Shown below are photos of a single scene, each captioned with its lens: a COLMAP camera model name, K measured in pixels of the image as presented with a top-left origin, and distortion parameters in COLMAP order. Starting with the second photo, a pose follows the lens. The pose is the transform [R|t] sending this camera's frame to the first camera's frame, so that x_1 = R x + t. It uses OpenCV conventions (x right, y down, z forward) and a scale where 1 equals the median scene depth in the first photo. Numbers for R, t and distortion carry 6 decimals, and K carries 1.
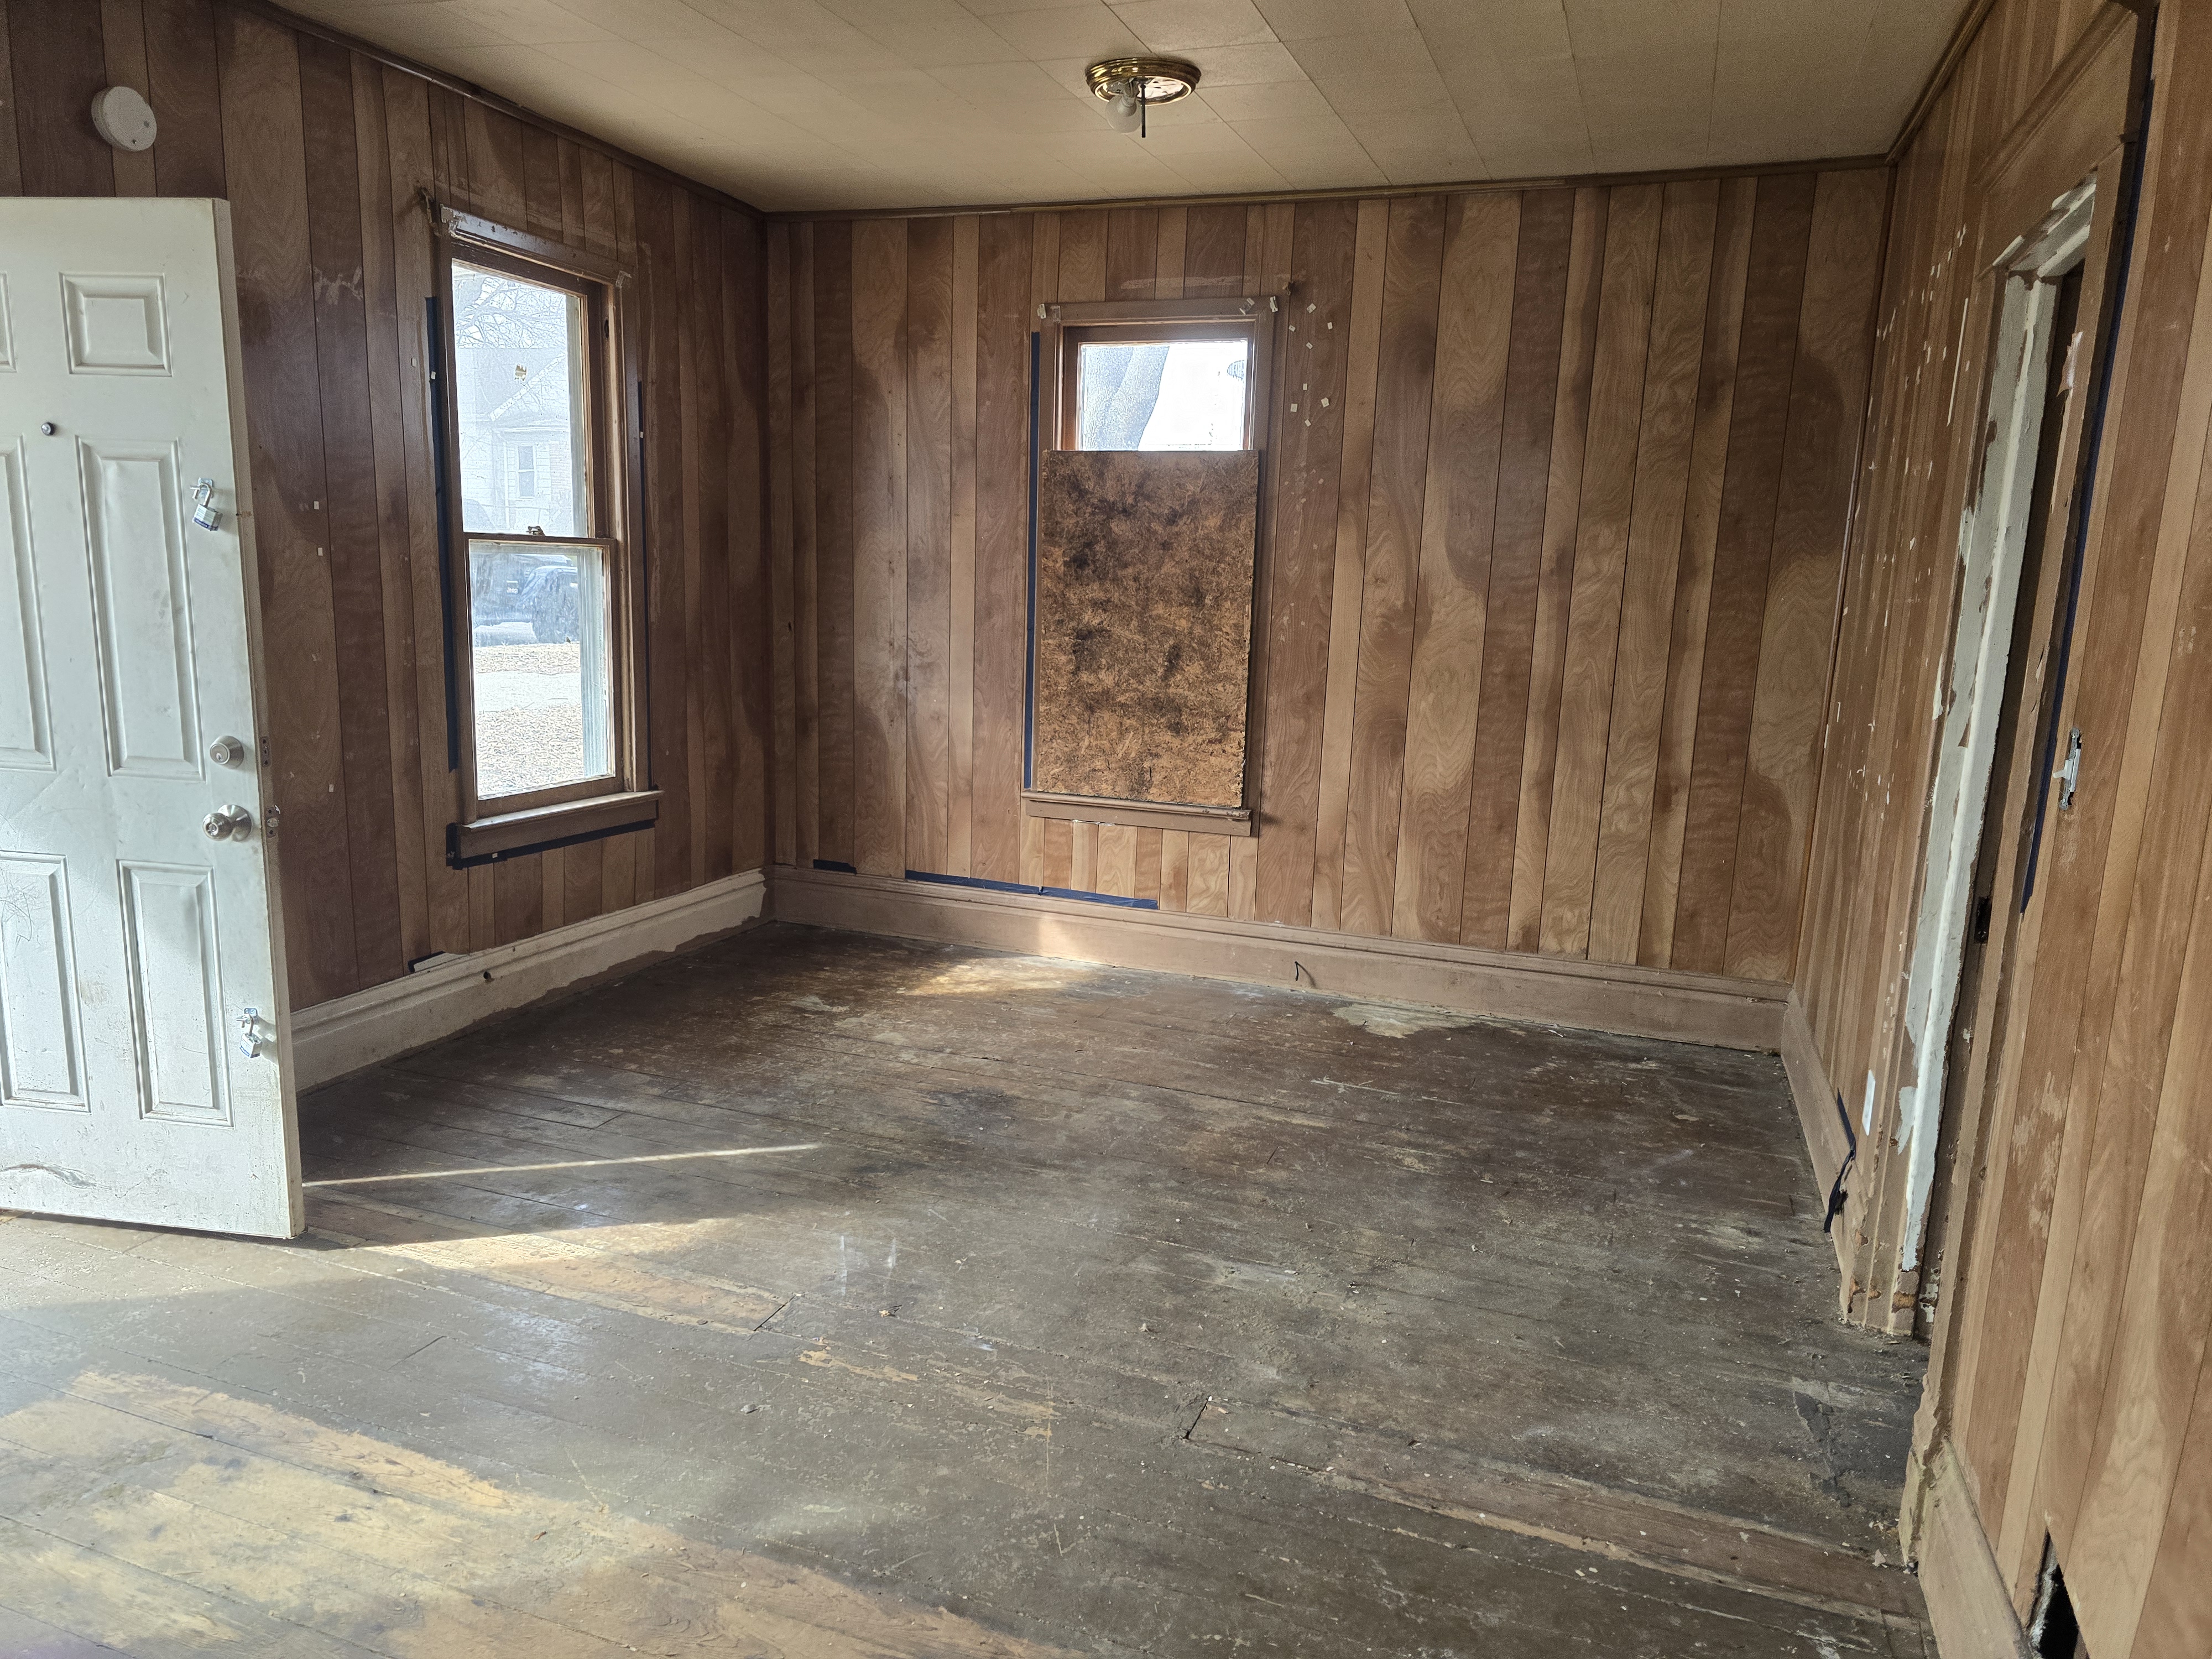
lens RADIAL K [[1484.2, 0, 1101.3], [0, 1484.2, 825.6], [0, 0, 1]] dist [0.069714, -0.052672]
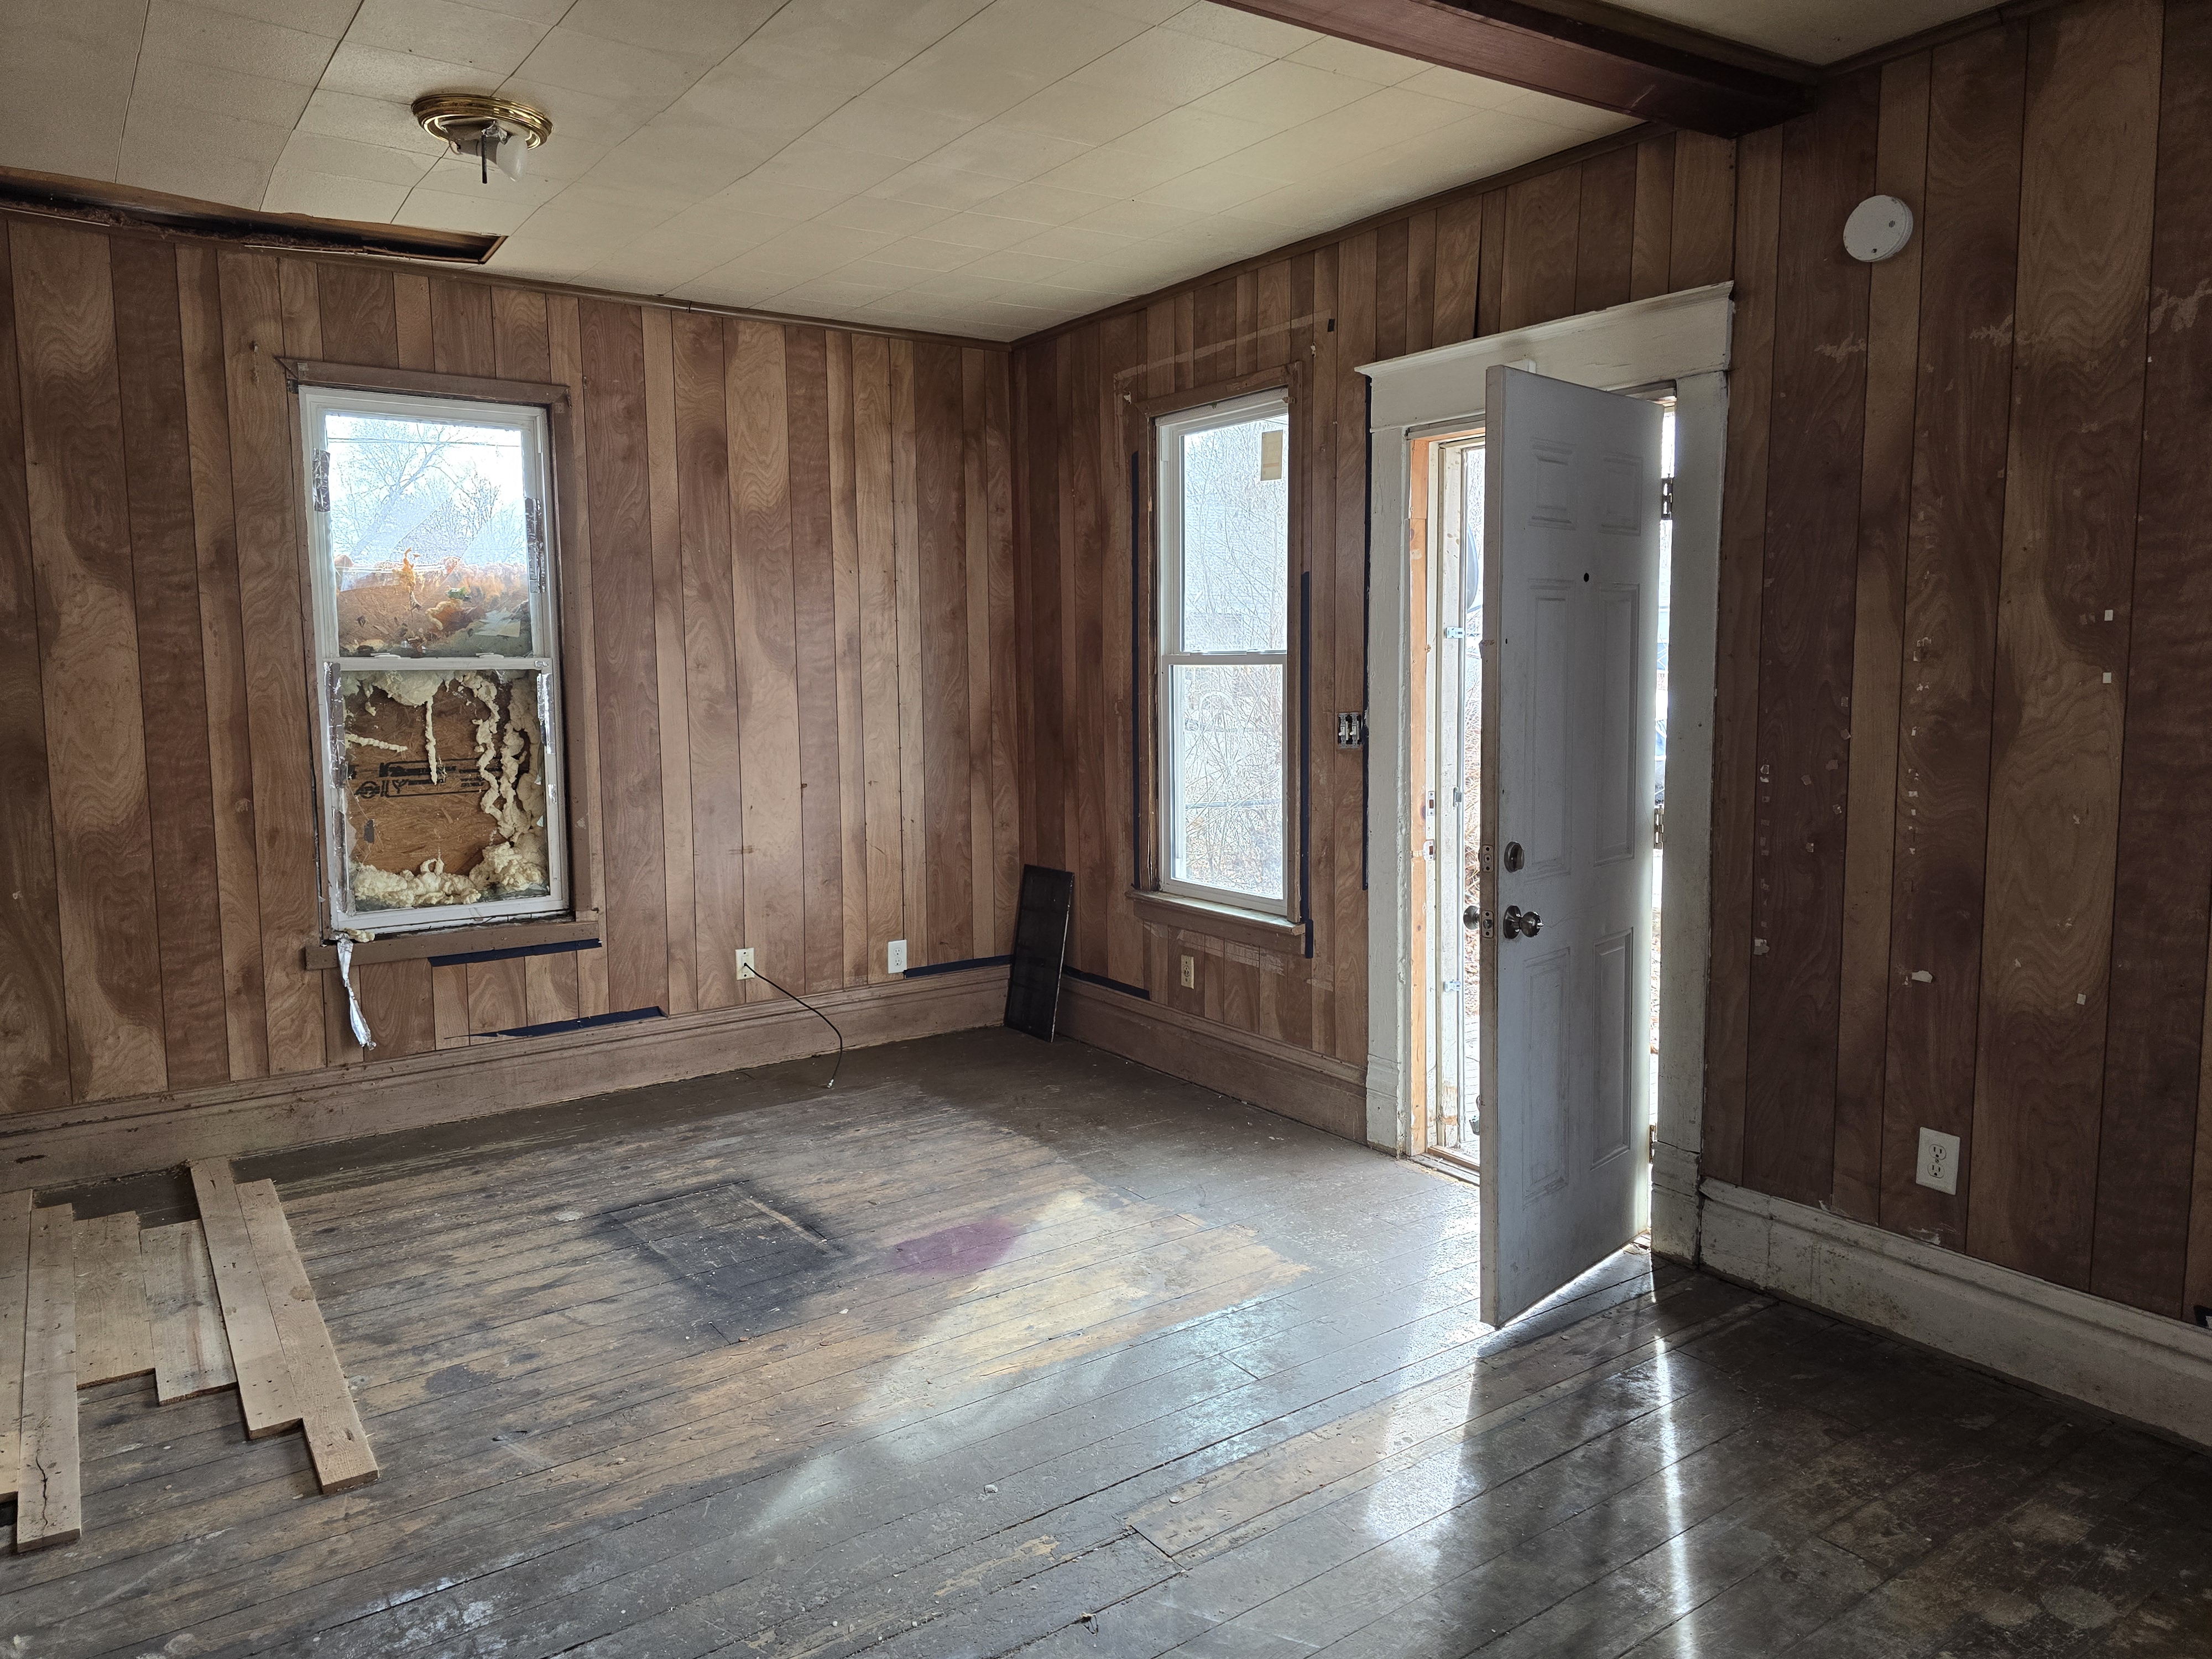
lens RADIAL K [[1484.2, 0, 1102.7], [0, 1484.2, 813.1], [0, 0, 1]] dist [0.069714, -0.052672]
pose [[-0.572454, 0.056846, -0.817964, 0.471106], [-0.158720, 0.971042, 0.178564, -0.224194], [0.804428, 0.232047, -0.546854, 1.333628]]
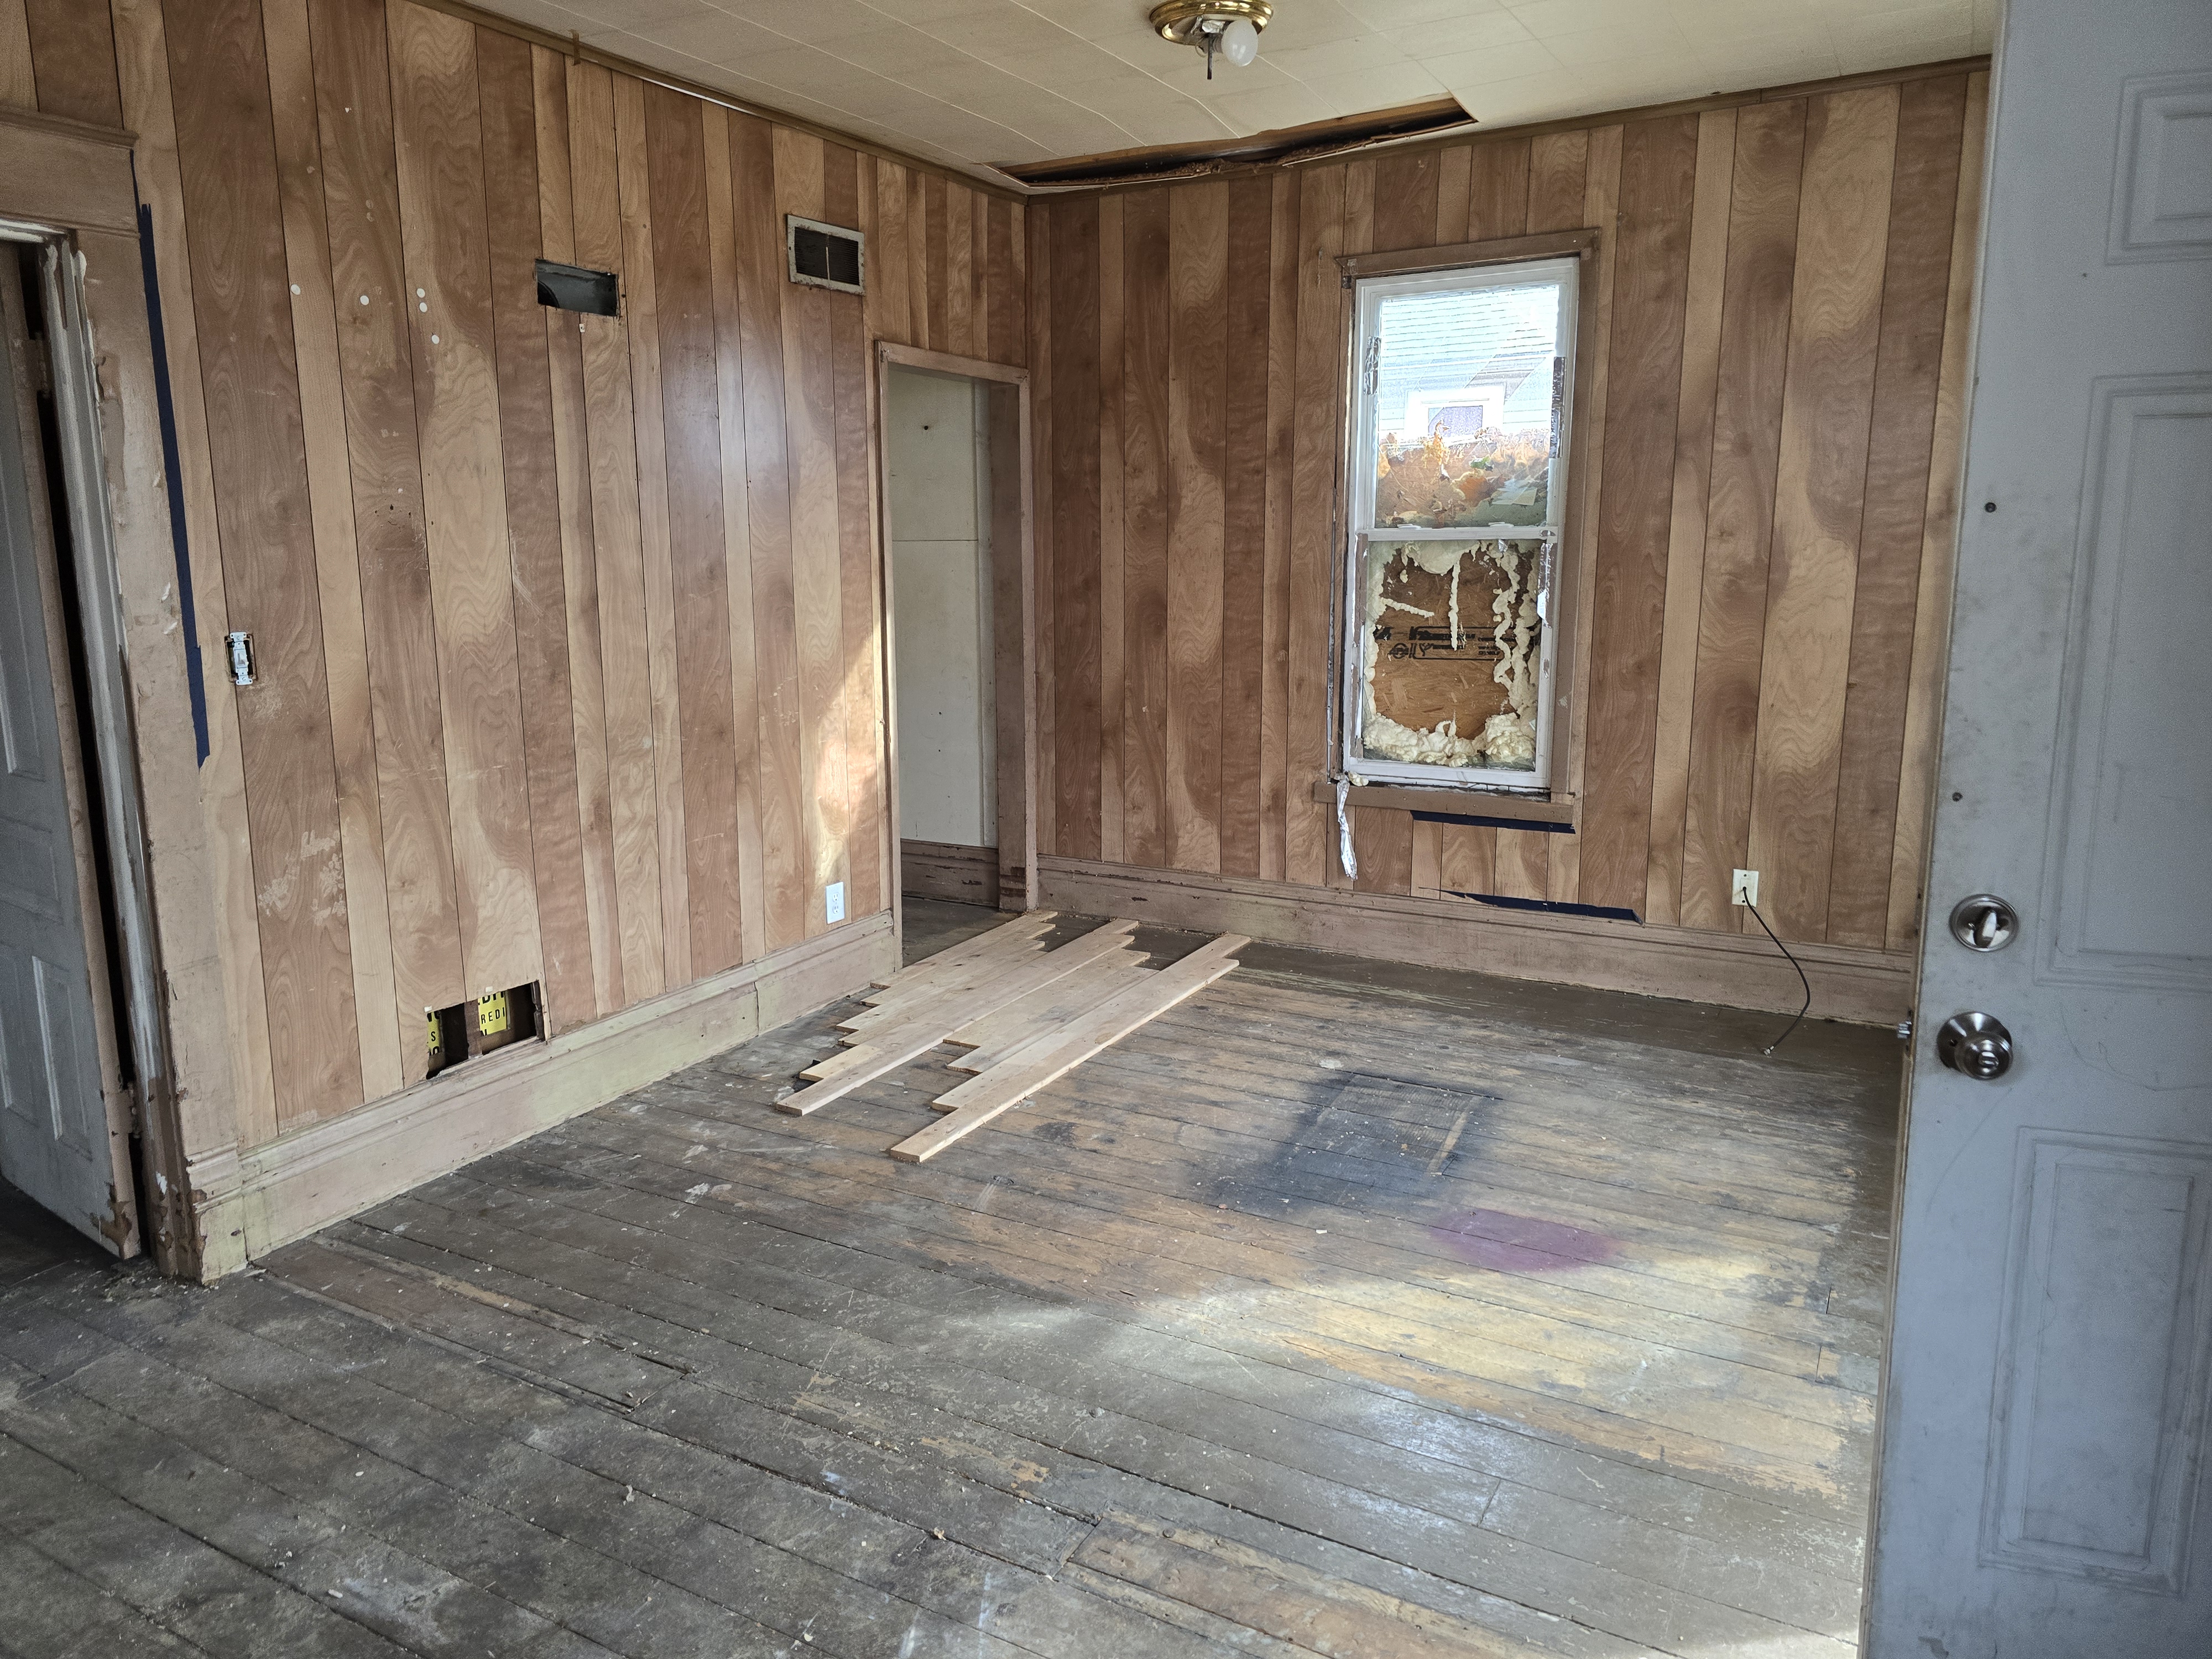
lens RADIAL K [[1484.2, 0, 1090.7], [0, 1484.2, 815.9], [0, 0, 1]] dist [0.069714, -0.052672]
pose [[-0.985543, -0.054441, 0.160442, -0.322761], [0.007784, 0.931422, 0.363859, -0.294514], [-0.169248, 0.359847, -0.917532, 1.550741]]
